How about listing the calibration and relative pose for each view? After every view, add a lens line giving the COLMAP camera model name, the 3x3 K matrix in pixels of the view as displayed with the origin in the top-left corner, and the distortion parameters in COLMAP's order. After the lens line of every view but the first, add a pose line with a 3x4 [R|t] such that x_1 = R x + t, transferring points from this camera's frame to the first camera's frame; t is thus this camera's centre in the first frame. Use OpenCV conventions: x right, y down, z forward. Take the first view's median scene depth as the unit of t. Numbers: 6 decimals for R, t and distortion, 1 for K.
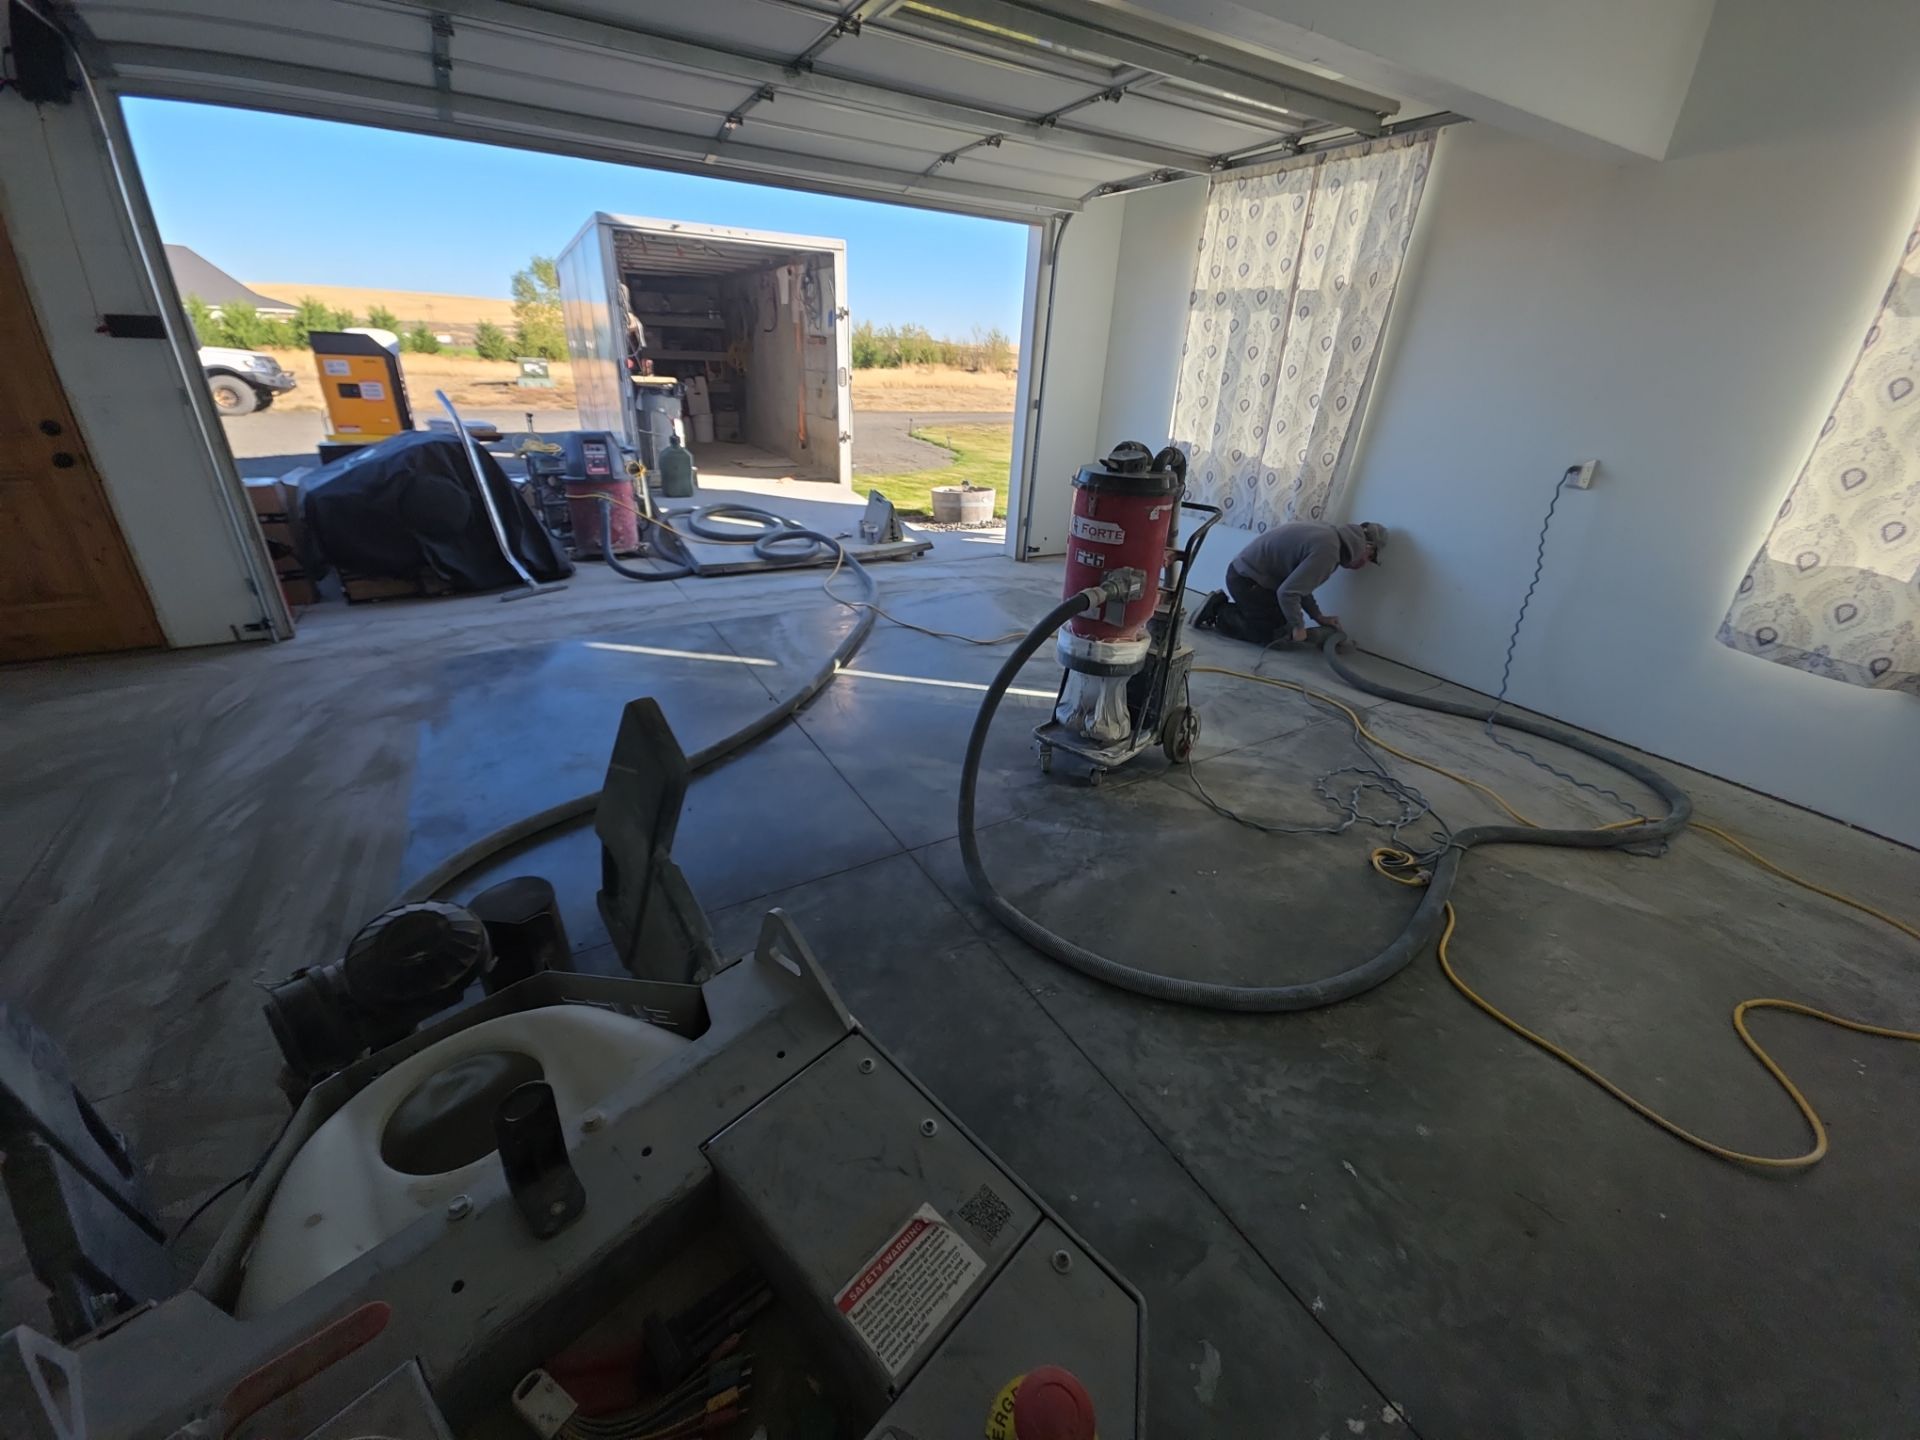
lens RADIAL K [[757.8, 0, 961.0], [0, 757.8, 713.3], [0, 0, 1]] dist [0.010631, -0.007527]
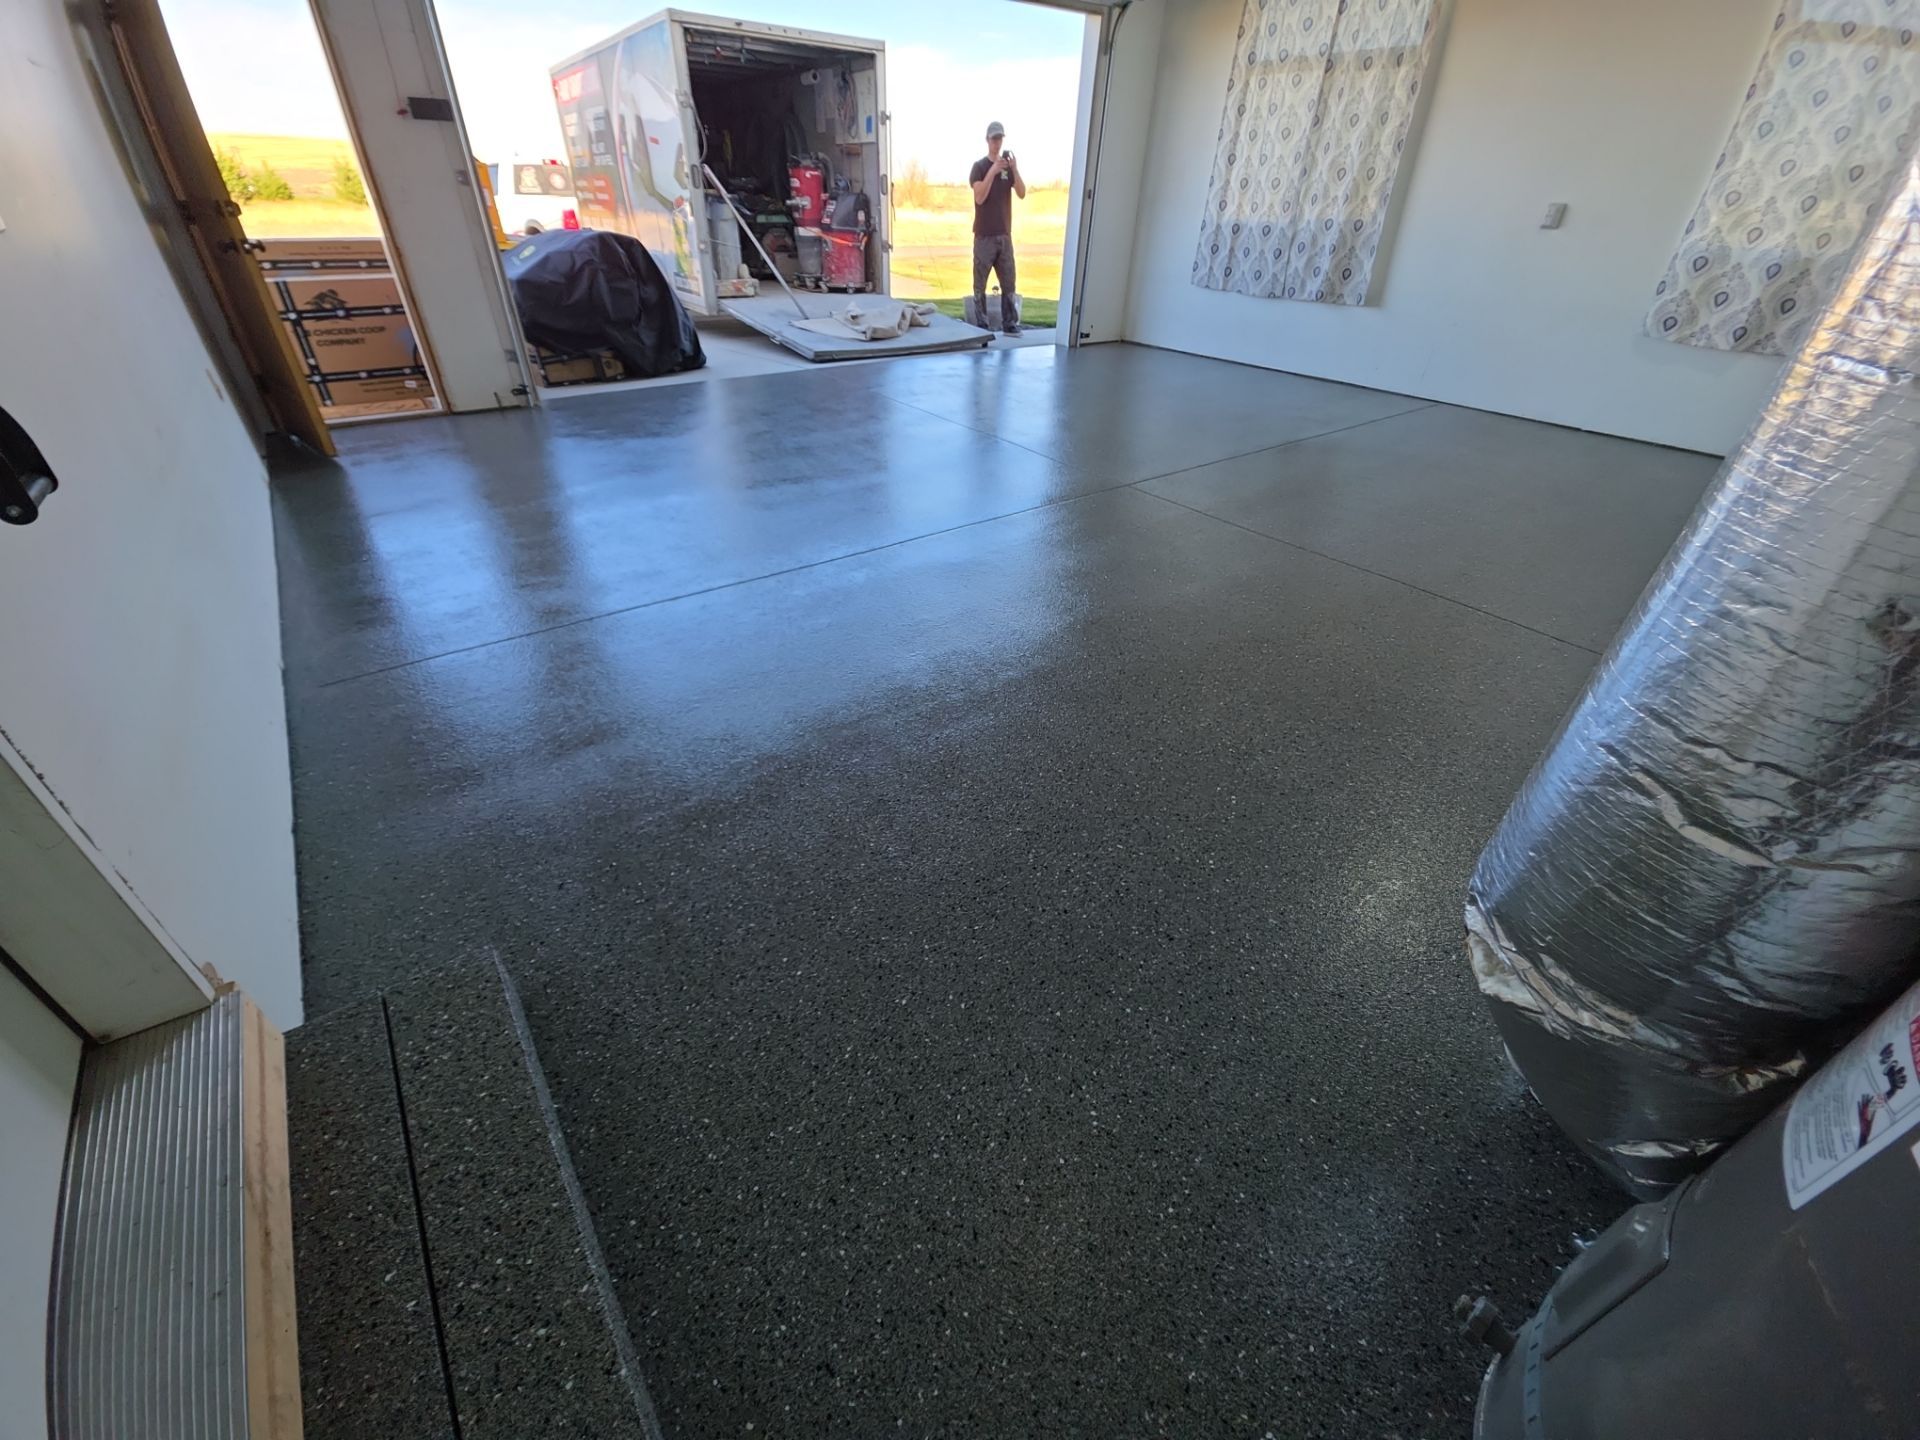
lens RADIAL K [[757.8, 0, 961.0], [0, 757.8, 713.3], [0, 0, 1]] dist [0.010631, -0.007527]
pose [[0.993339, -0.082482, 0.080469, -0.331759], [0.069277, 0.985489, 0.154962, 0.226321], [-0.092083, -0.148355, 0.984638, -0.298376]]
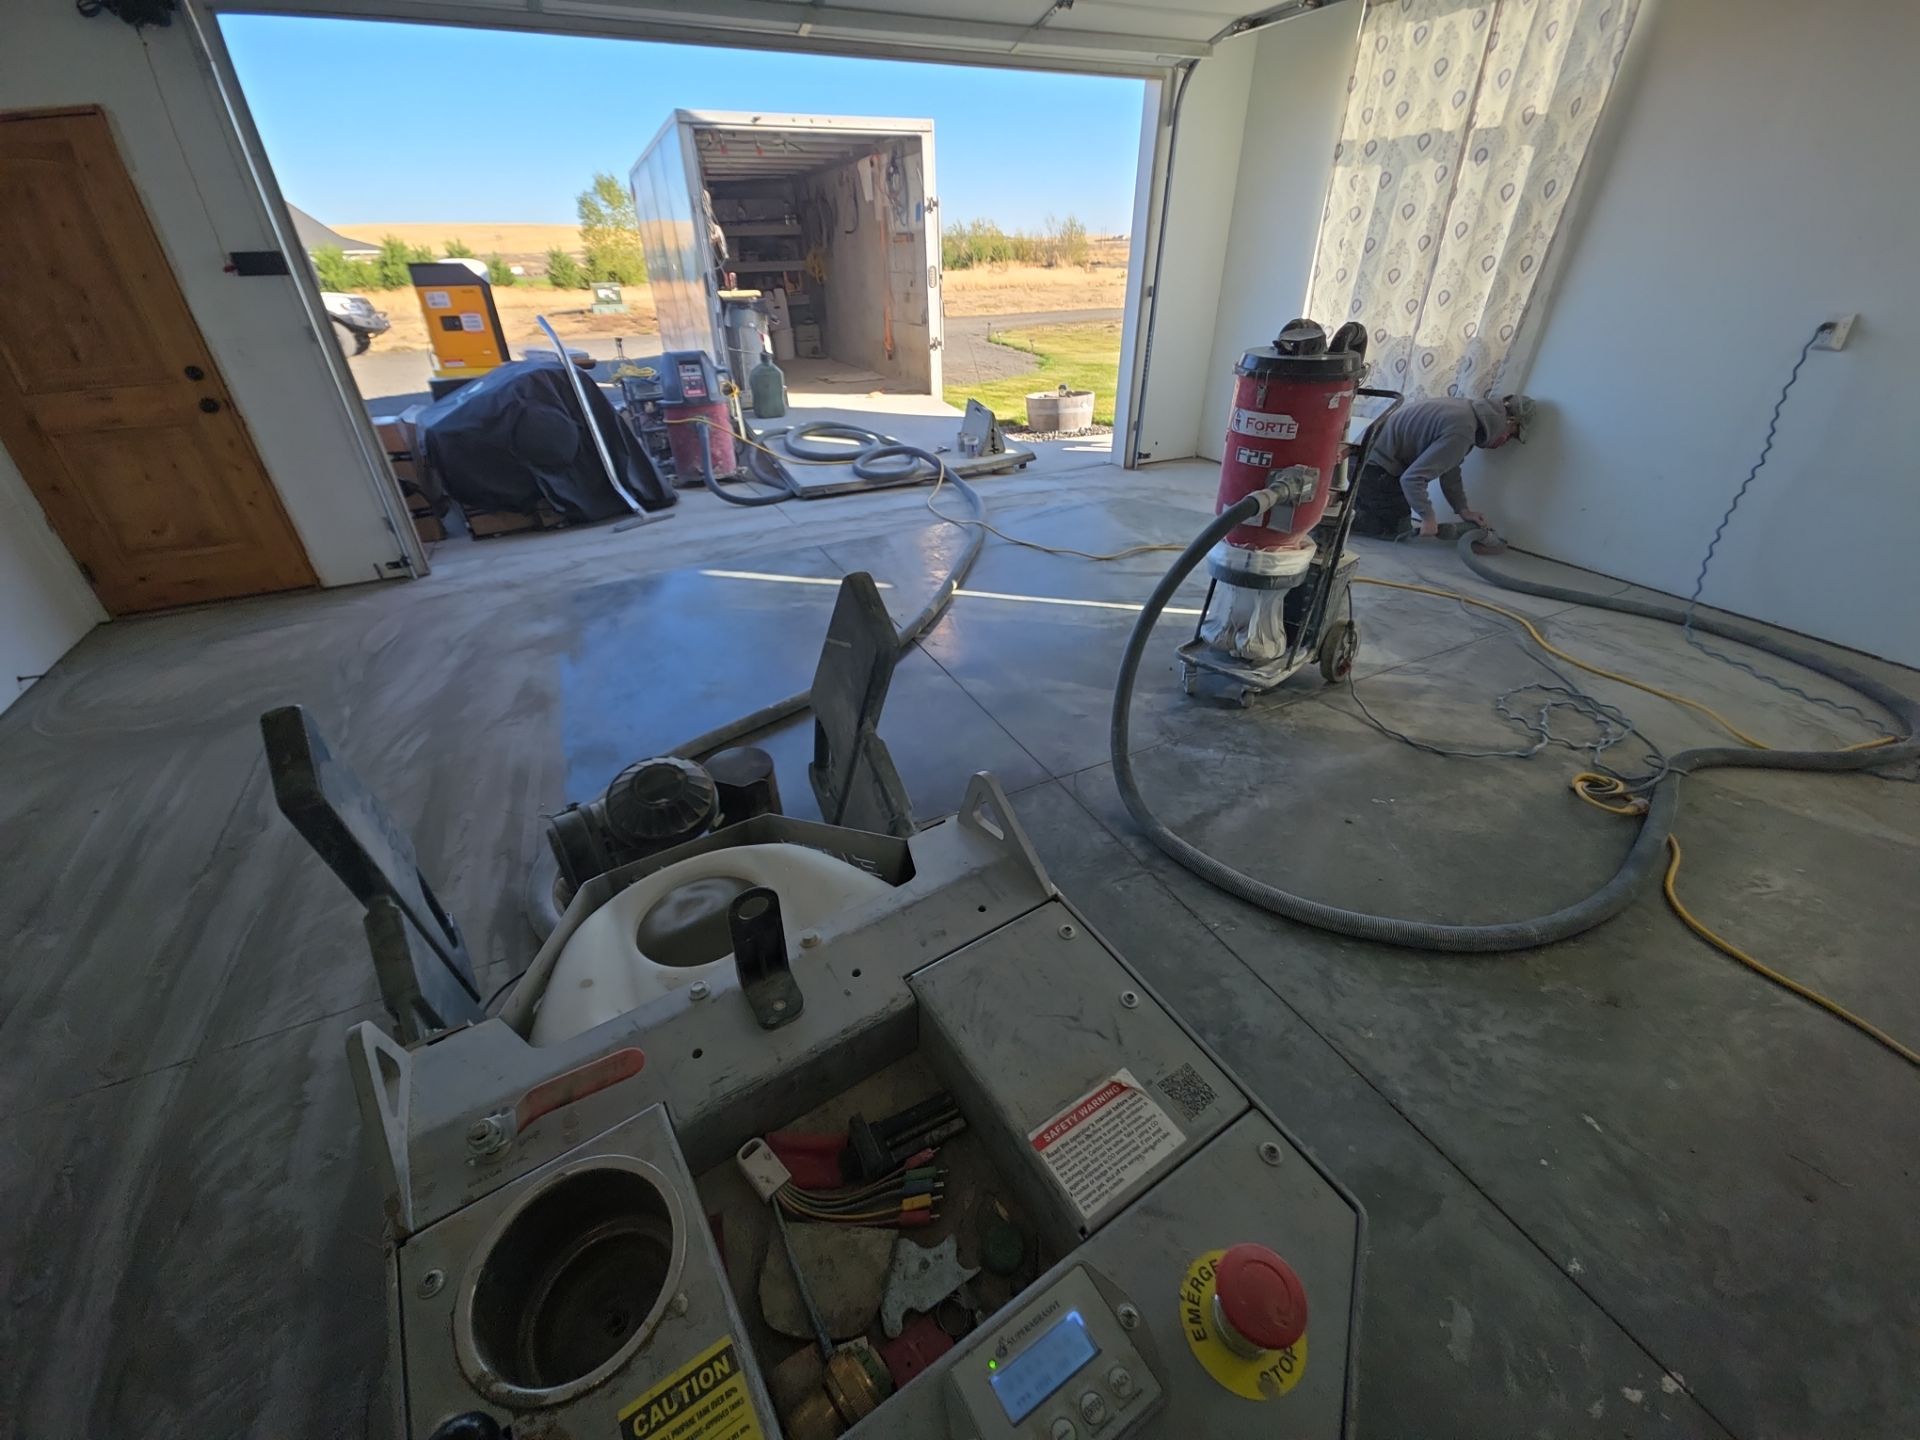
lens RADIAL K [[757.8, 0, 961.0], [0, 757.8, 713.3], [0, 0, 1]] dist [0.010631, -0.007527]
pose [[0.995035, -0.011993, -0.098801, -0.057295], [0.022139, 0.994514, 0.102237, -0.001251], [0.097033, -0.103917, 0.989841, 0.026685]]
